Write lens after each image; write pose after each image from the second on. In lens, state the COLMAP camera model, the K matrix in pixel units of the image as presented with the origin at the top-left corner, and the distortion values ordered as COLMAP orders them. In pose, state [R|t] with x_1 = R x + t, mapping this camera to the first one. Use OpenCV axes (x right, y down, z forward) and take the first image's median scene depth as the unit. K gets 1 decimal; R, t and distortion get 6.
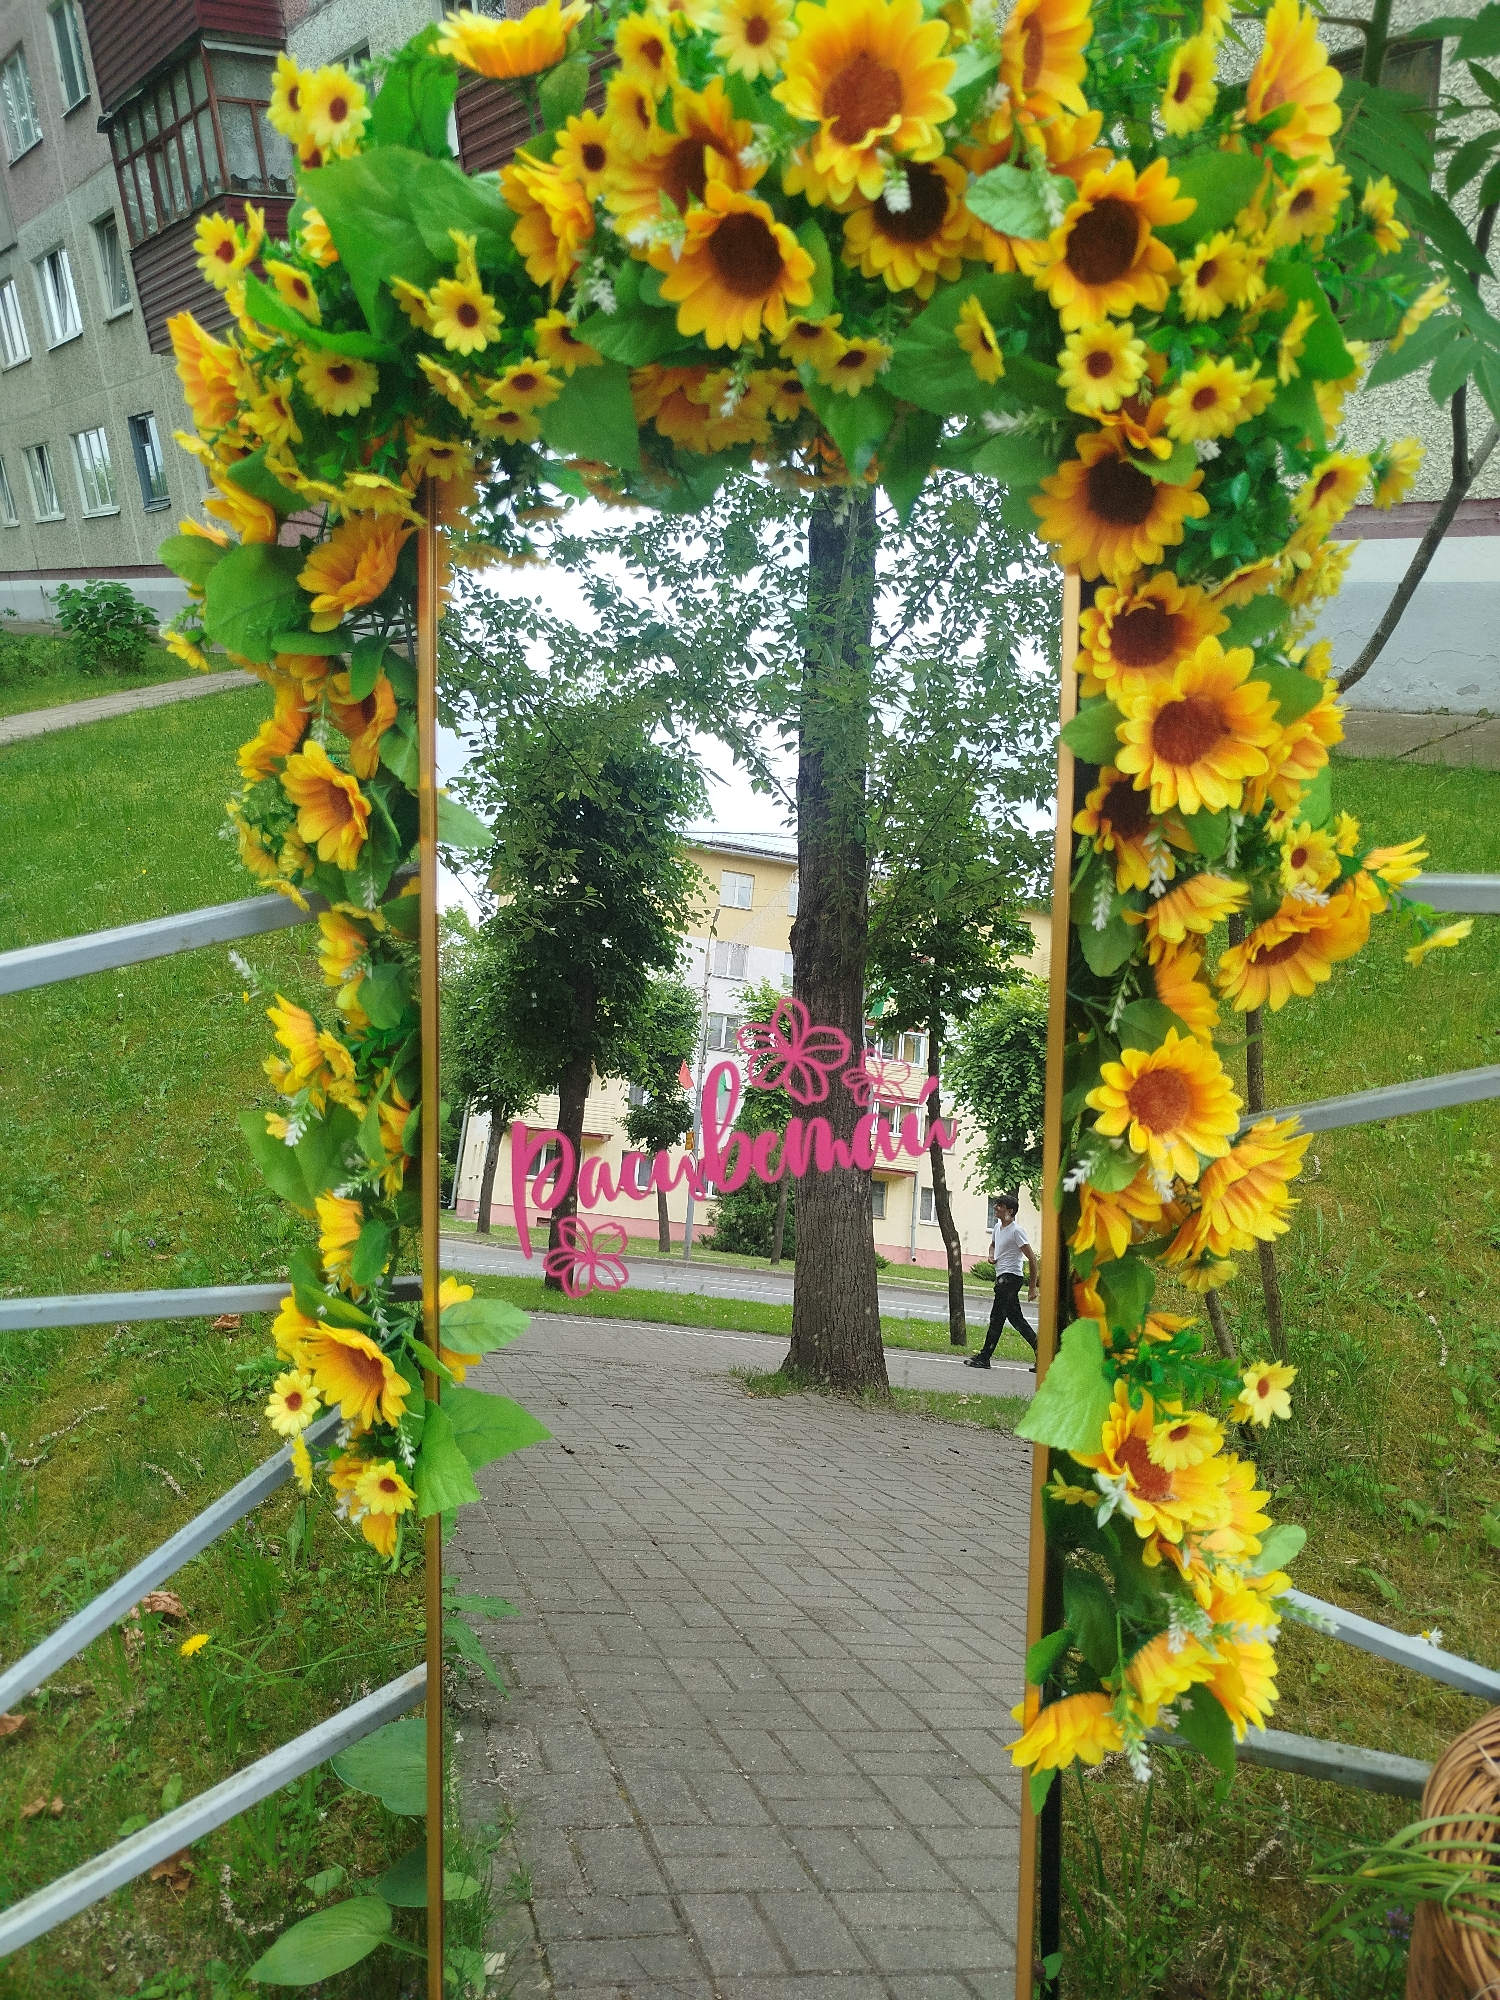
lens RADIAL K [[1403.0, 0, 750.0], [0, 1403.0, 1006.1], [0, 0, 1]] dist [0.004857, 0.003366]
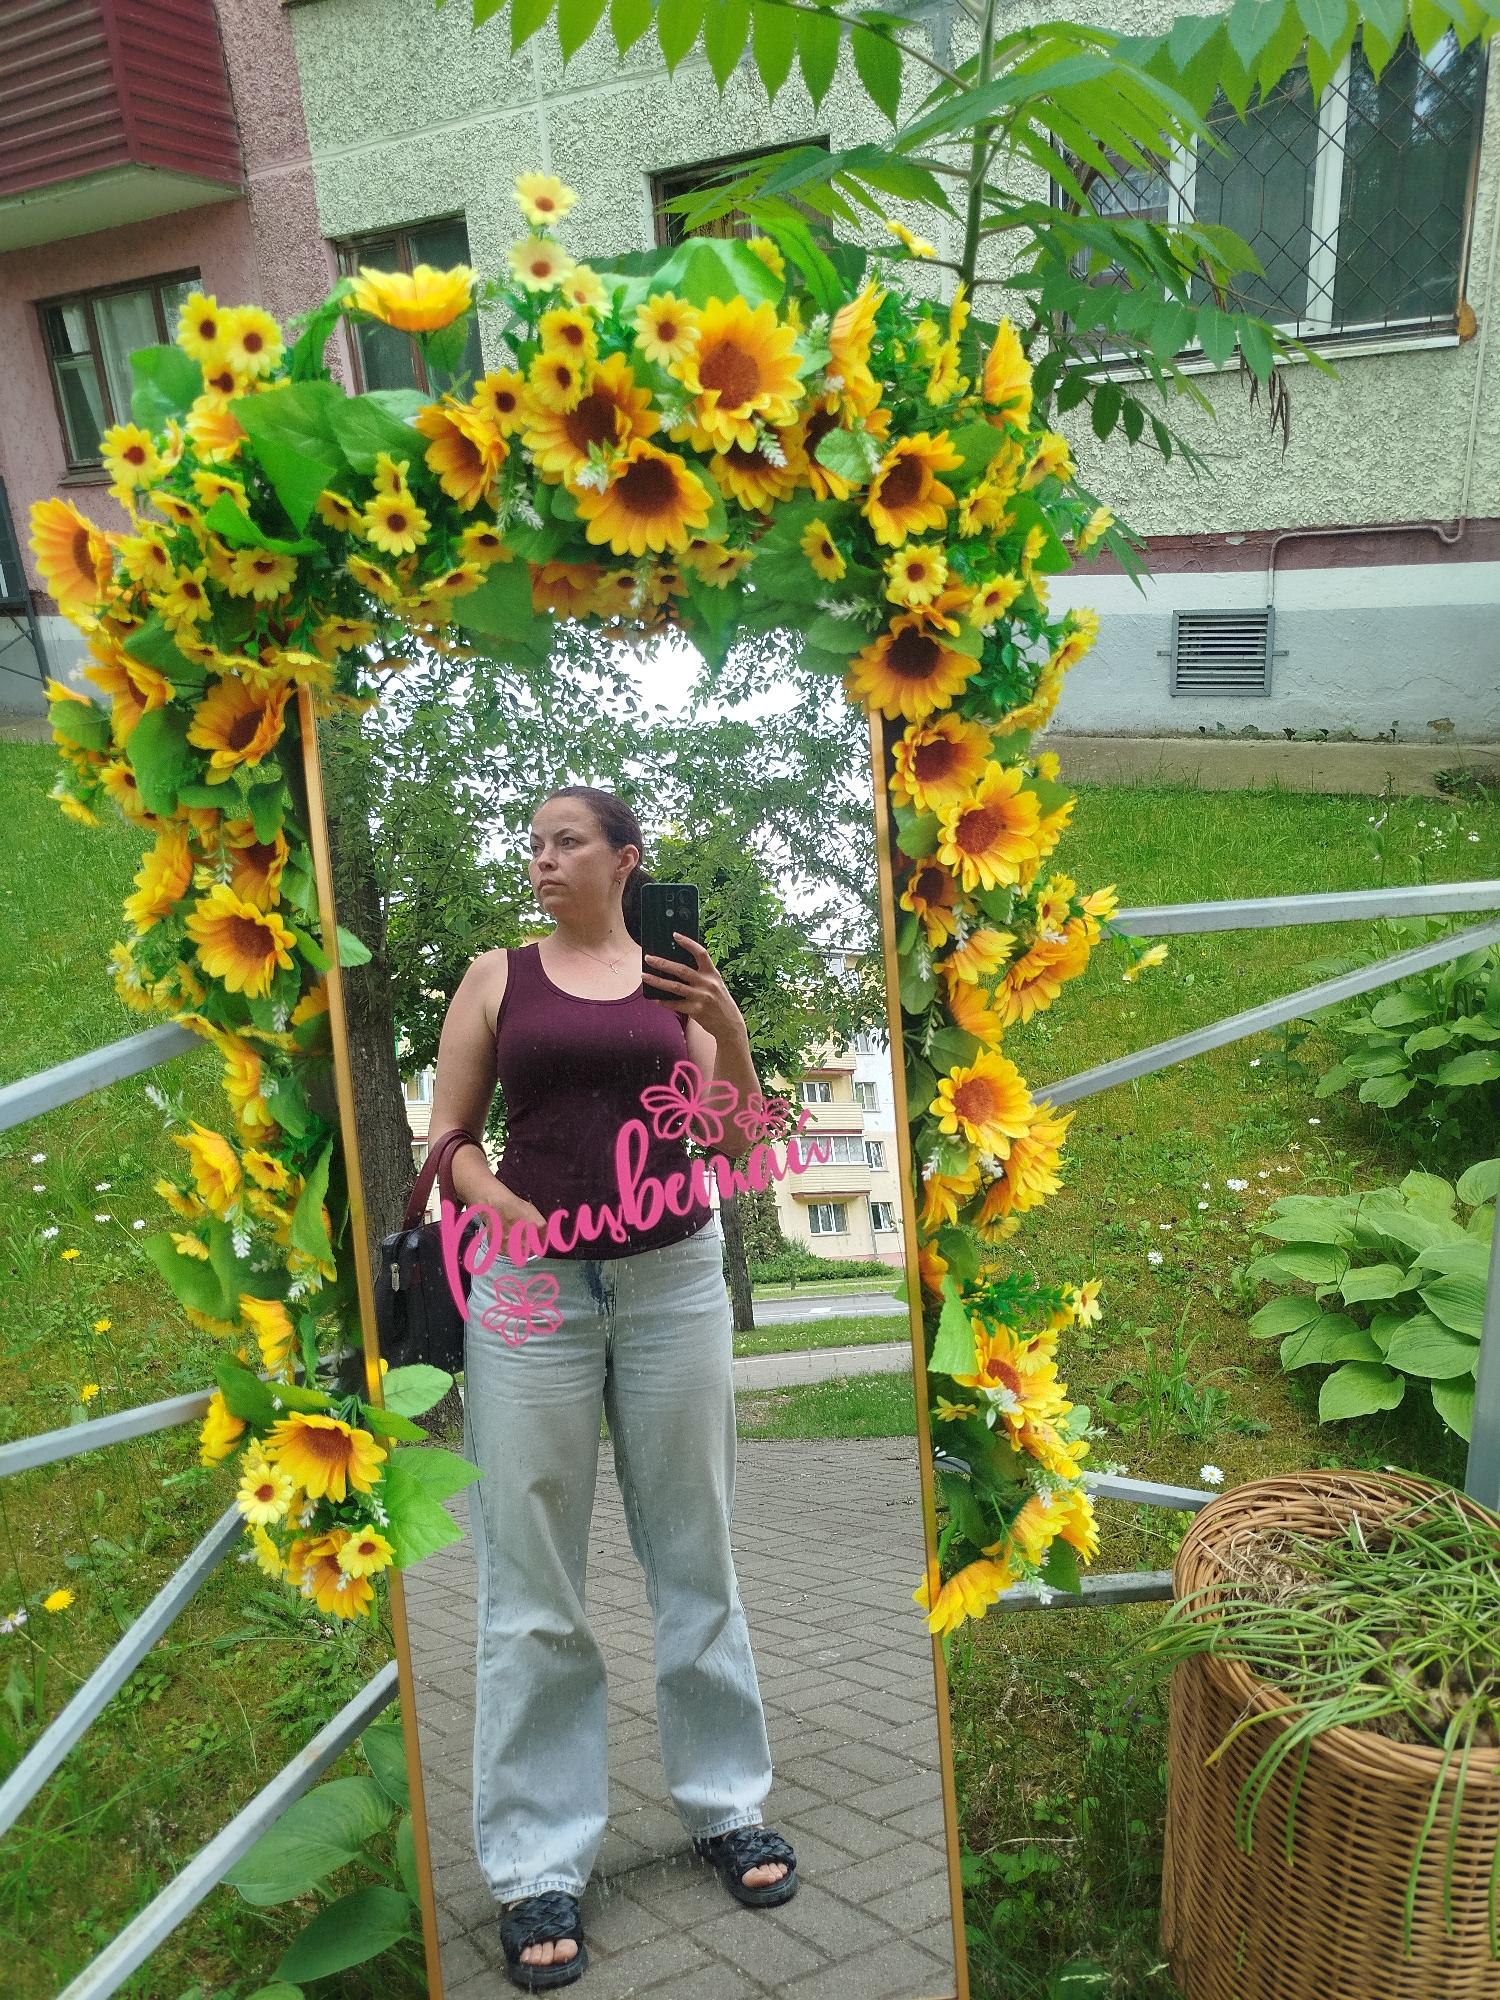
lens RADIAL K [[1378.0, 0, 748.3], [0, 1378.0, 997.4], [0, 0, 1]] dist [-0.002597, 0.000461]
pose [[0.933112, -0.115537, 0.340520, -0.343845], [0.123607, 0.992329, -0.002019, -0.055621], [-0.337674, 0.043975, 0.940235, -0.155874]]
